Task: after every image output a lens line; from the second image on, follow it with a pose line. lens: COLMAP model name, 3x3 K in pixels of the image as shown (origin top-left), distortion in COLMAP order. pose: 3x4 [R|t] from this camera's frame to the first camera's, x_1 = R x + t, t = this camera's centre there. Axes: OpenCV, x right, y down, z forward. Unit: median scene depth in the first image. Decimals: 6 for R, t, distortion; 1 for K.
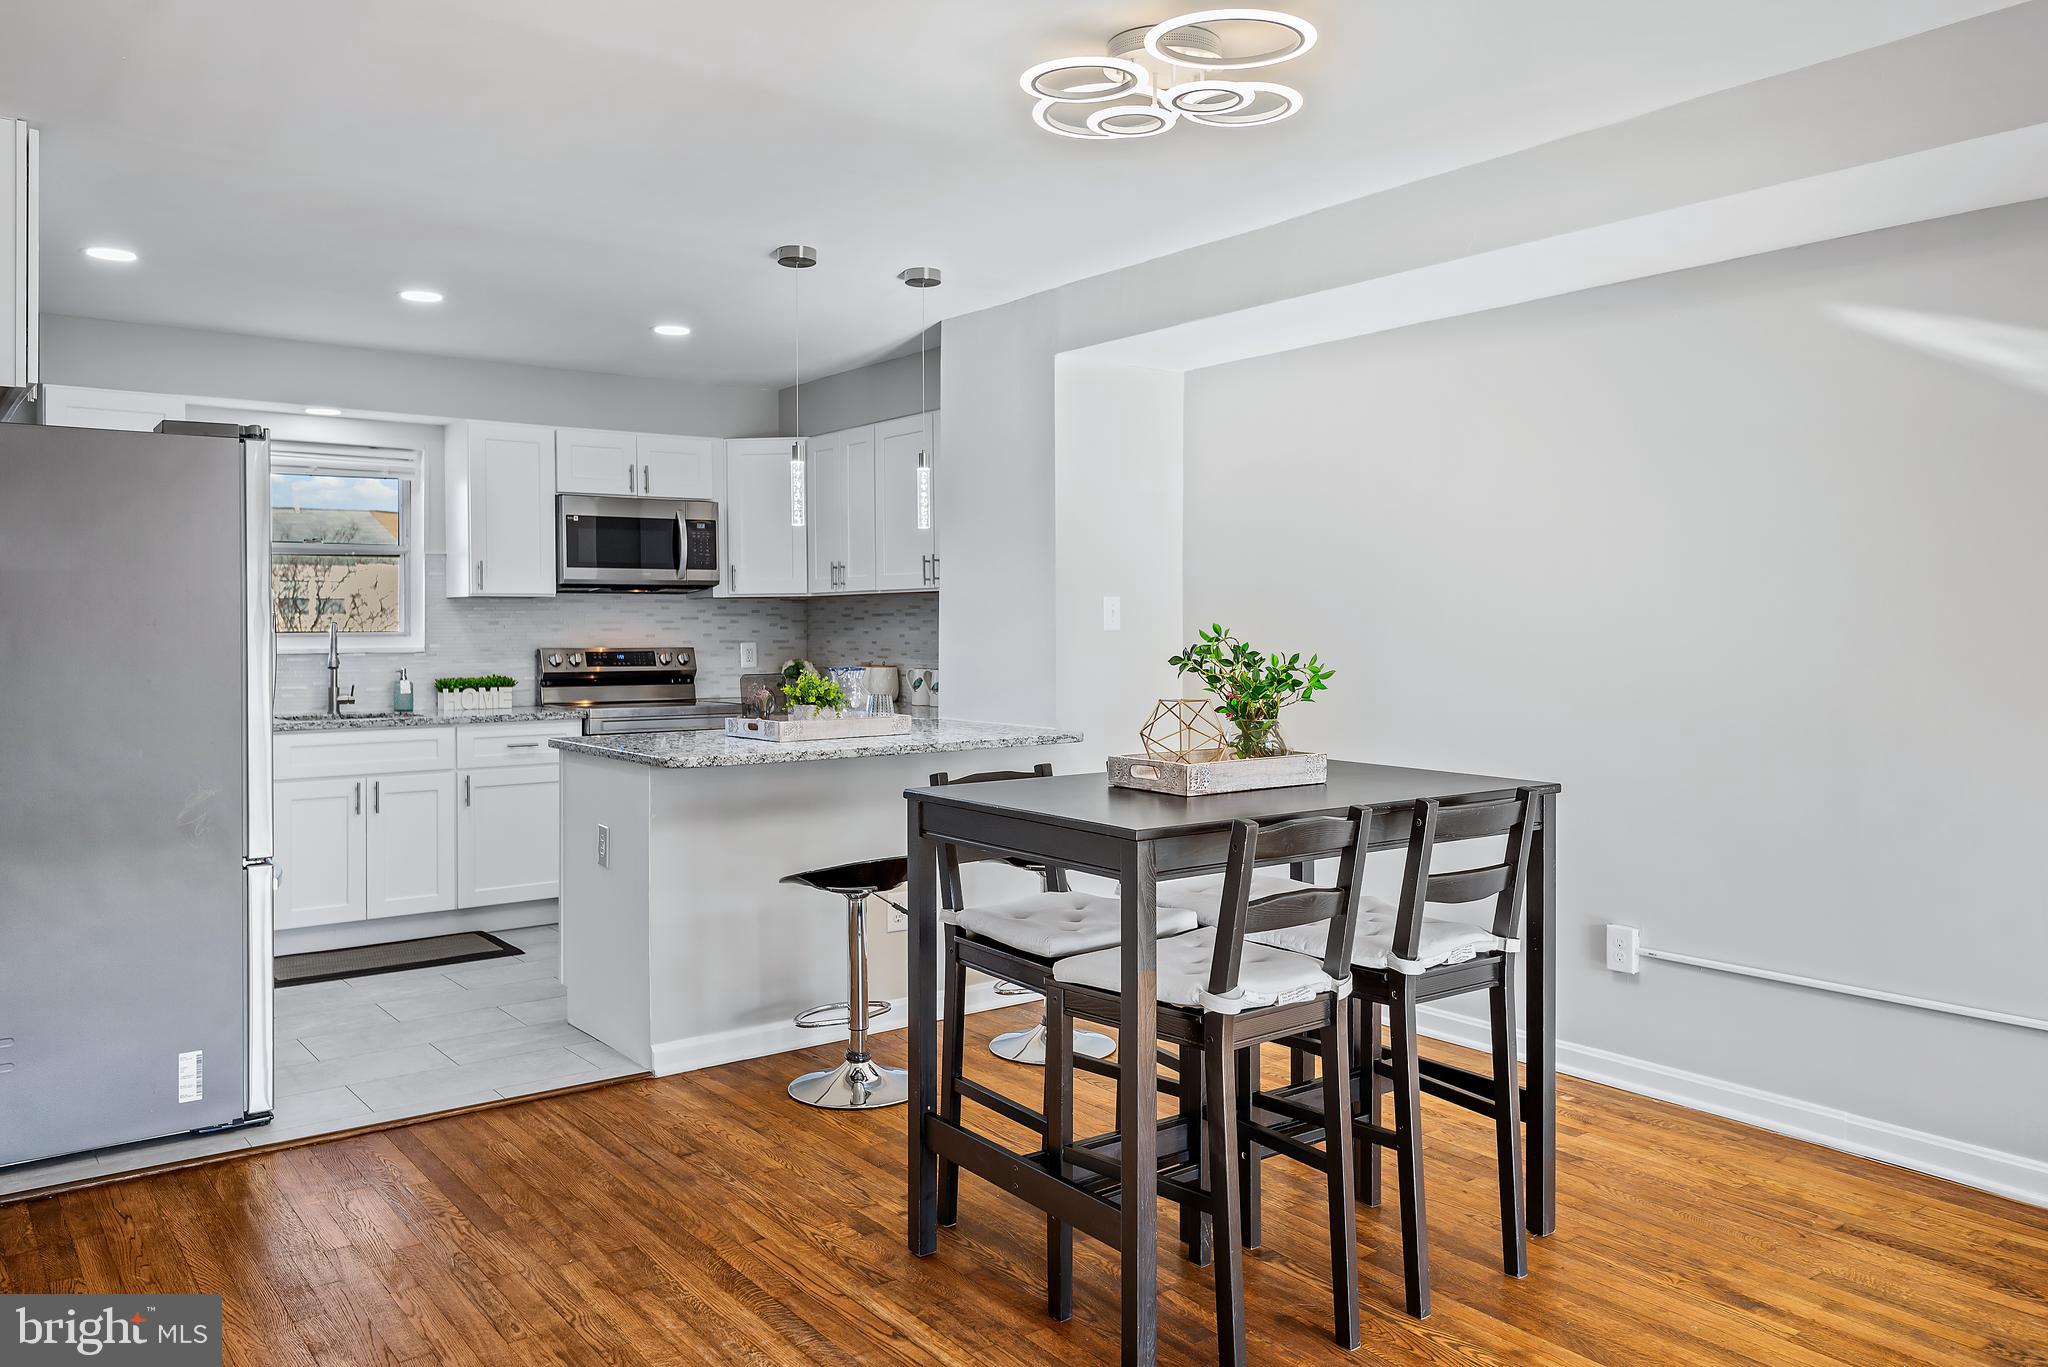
lens RADIAL K [[1482.8, 0, 1025.3], [0, 1482.8, 642.4], [0, 0, 1]] dist [0.062921, -0.068190]
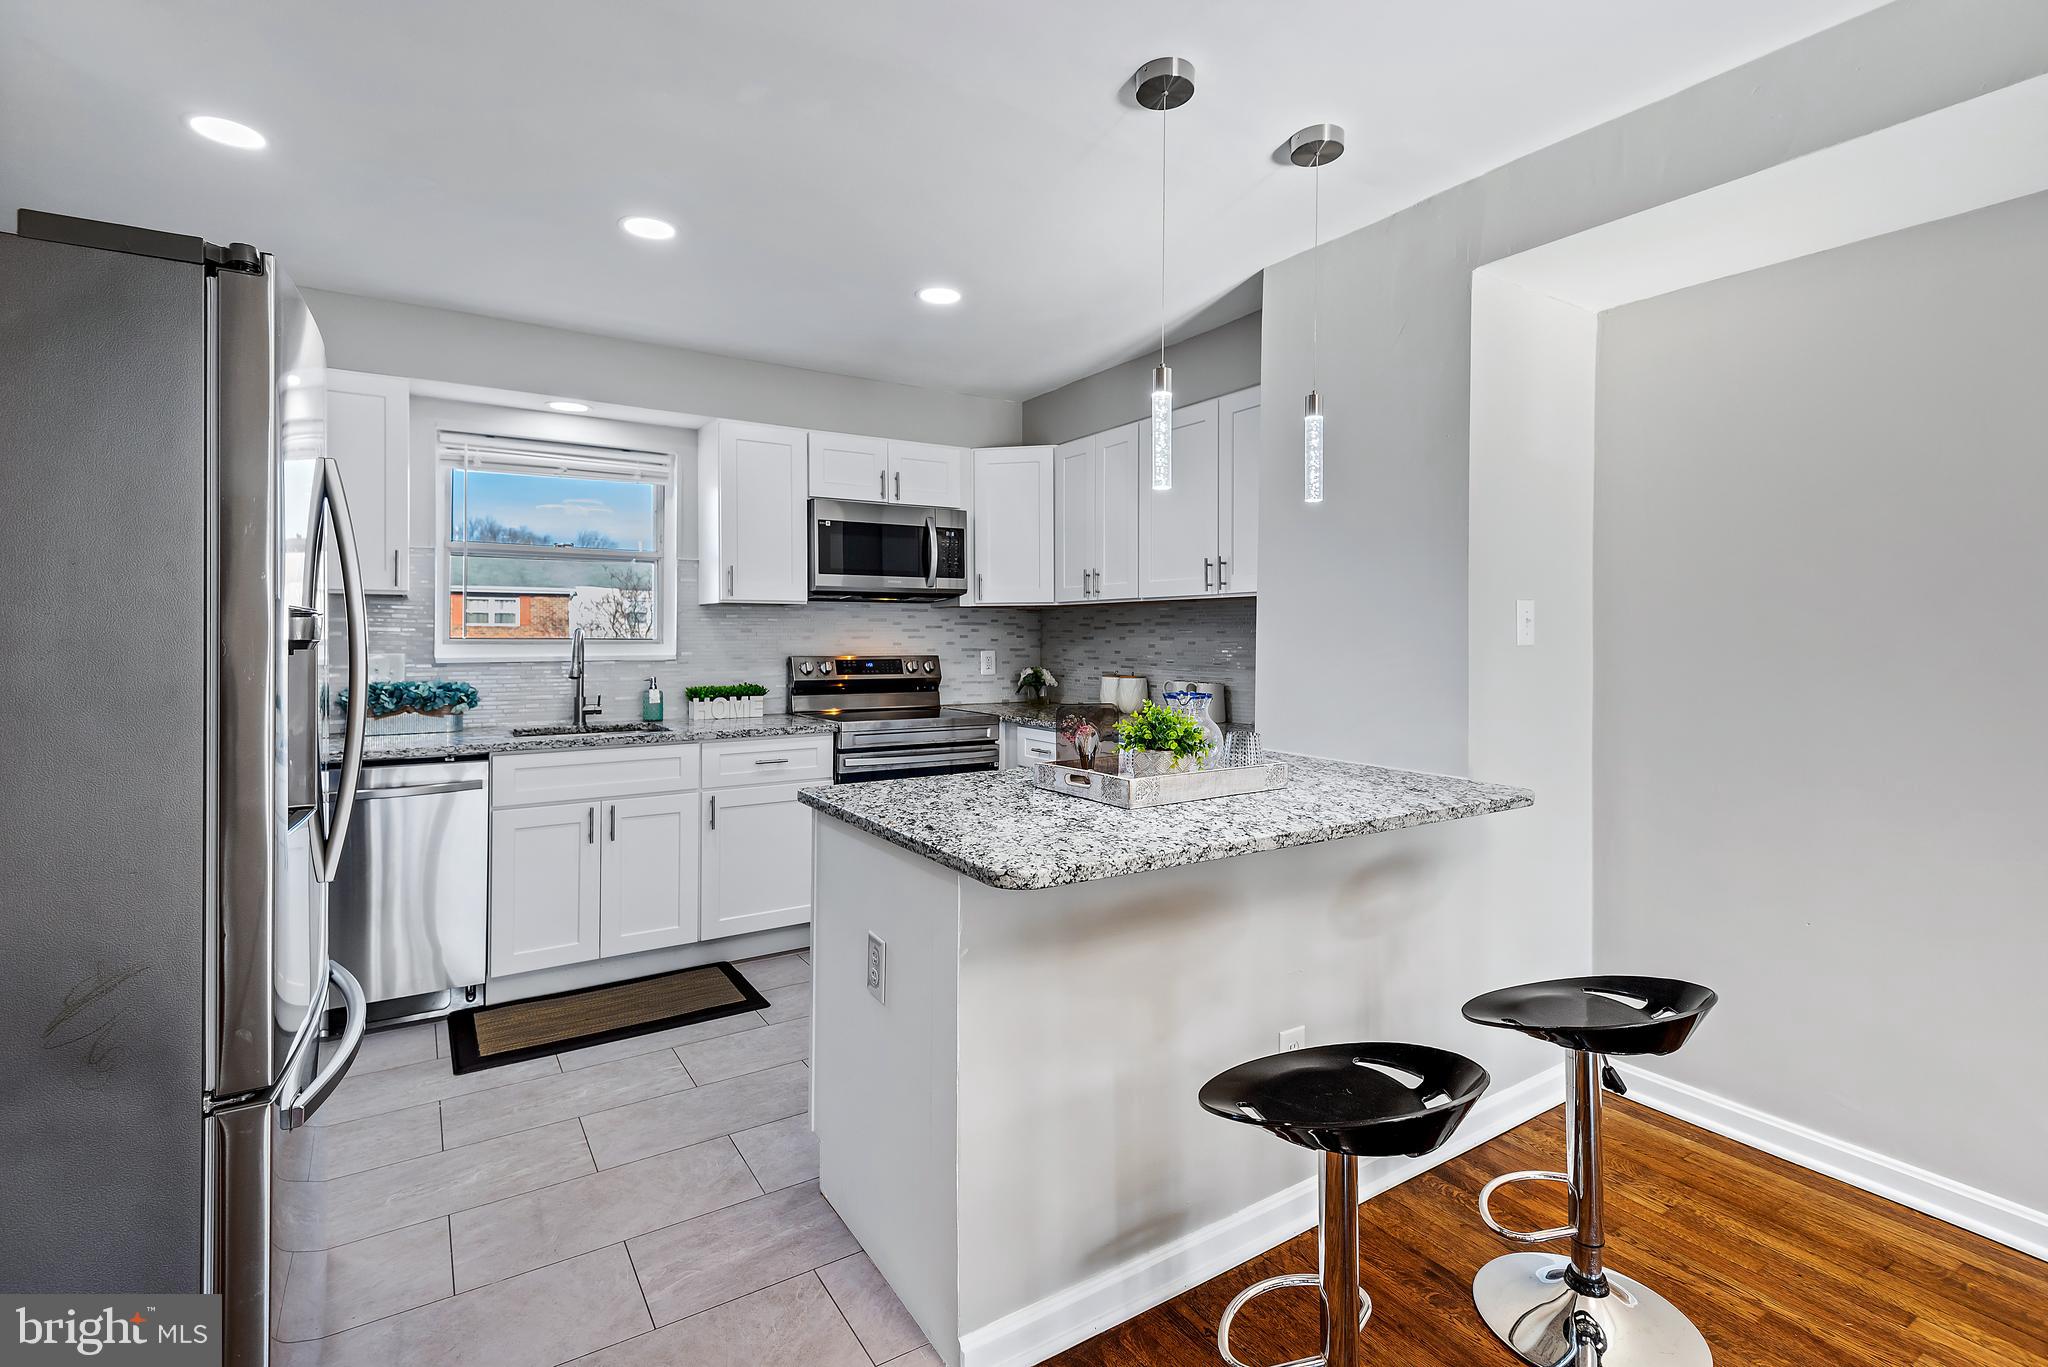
lens RADIAL K [[939.1, 0, 1027.2], [0, 939.1, 641.1], [0, 0, 1]] dist [0.038673, -0.013814]
pose [[0.997361, 0.006681, -0.072295, -0.127113], [-0.006910, 0.999972, -0.002912, -0.005566], [0.072274, 0.003404, 0.997379, 0.397973]]
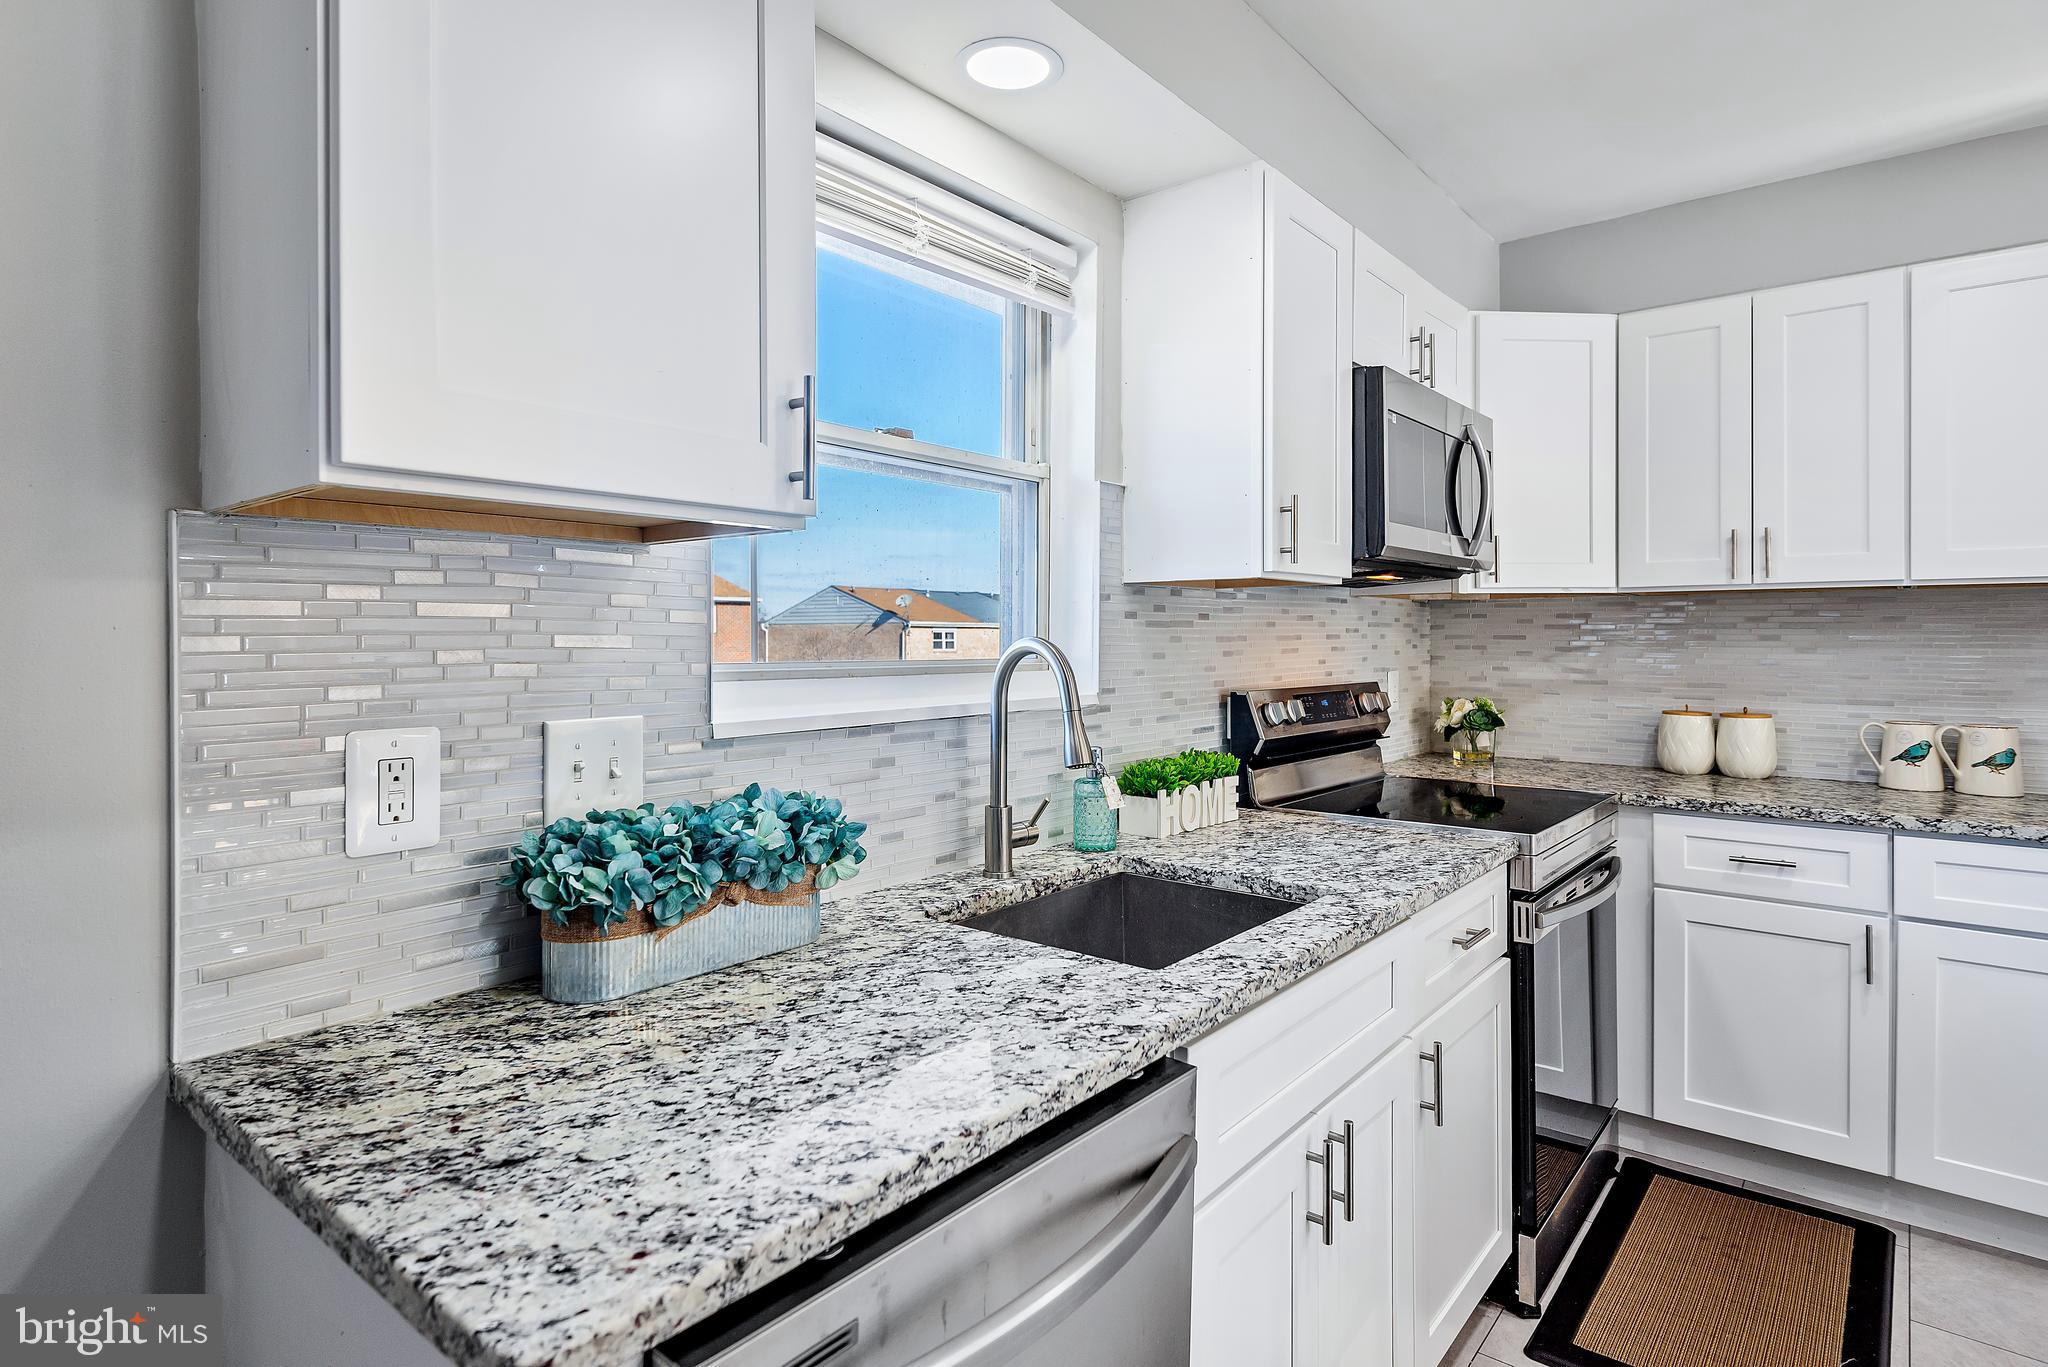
lens RADIAL K [[1074.1, 0, 1019.1], [0, 1074.1, 643.7], [0, 0, 1]] dist [0.040588, -0.030635]
pose [[0.972118, 0.001912, 0.234485, -0.495810], [-0.001021, 0.999992, -0.003922, -0.010183], [-0.234490, 0.003573, 0.972112, 0.694108]]
